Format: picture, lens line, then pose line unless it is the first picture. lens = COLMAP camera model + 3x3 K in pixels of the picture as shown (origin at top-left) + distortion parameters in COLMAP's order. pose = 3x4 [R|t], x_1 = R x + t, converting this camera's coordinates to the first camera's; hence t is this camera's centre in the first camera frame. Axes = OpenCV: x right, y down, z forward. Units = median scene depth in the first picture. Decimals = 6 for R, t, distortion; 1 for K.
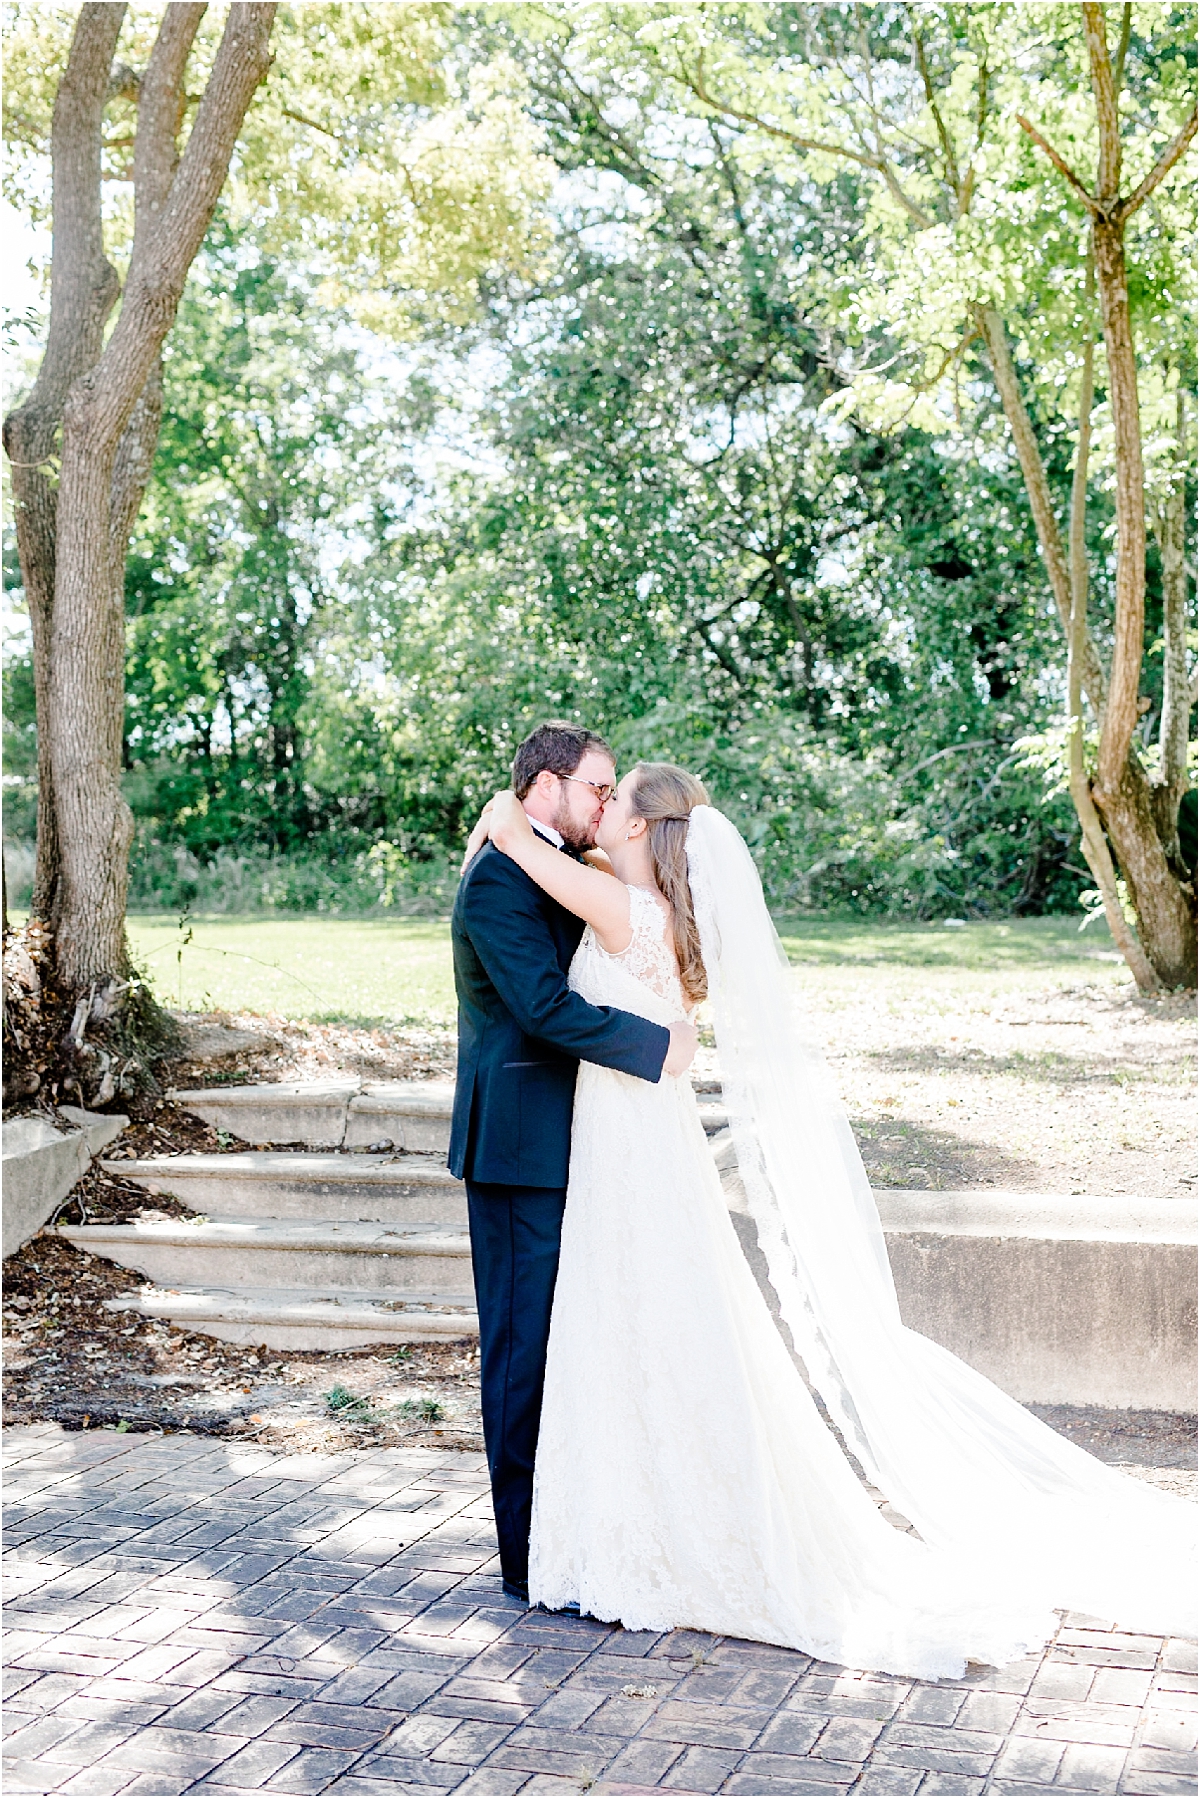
lens RADIAL K [[2552.6, 0, 600.0], [0, 2552.6, 899.0], [0, 0, 1]] dist [0.003824, -0.000742]
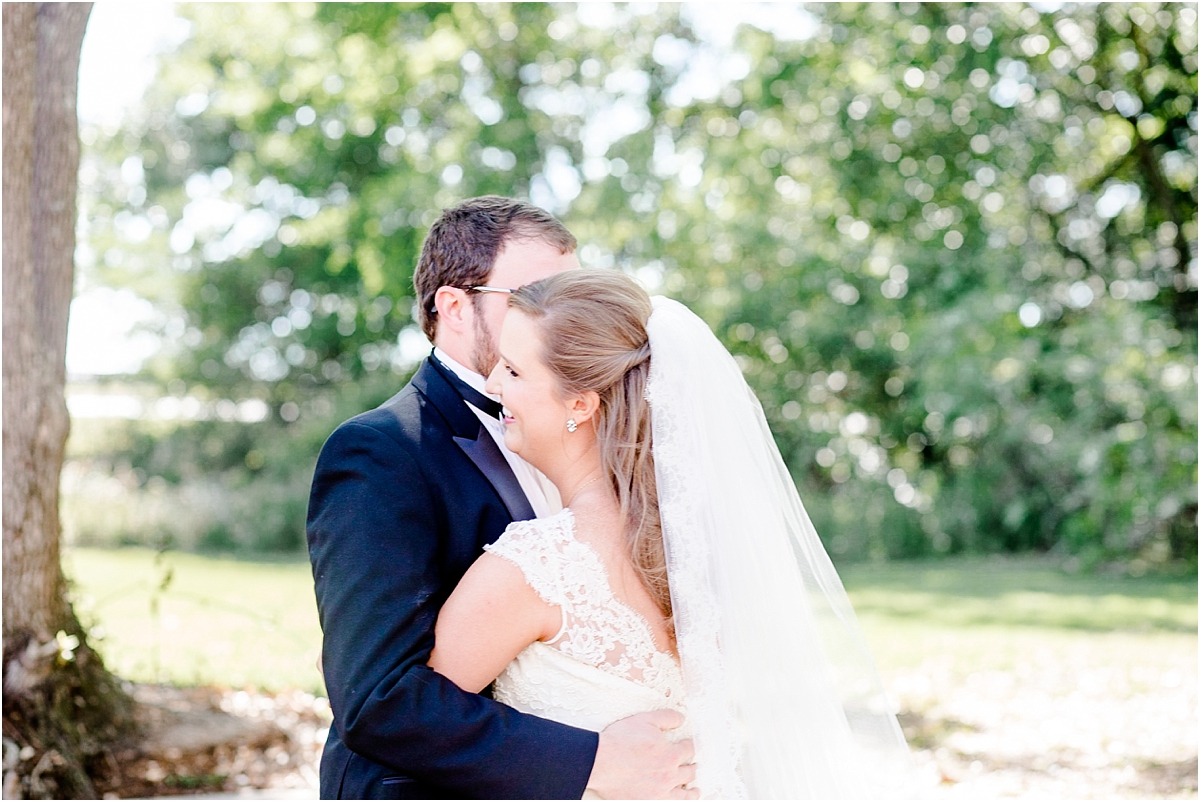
lens RADIAL K [[3005.6, 0, 600.0], [0, 3005.6, 401.0], [0, 0, 1]] dist [-0.144821, -0.425649]
pose [[0.992145, 0.003462, -0.125041, 0.061654], [-0.010026, 0.998602, -0.051904, 0.007695], [0.124687, 0.052750, 0.990793, 0.203564]]
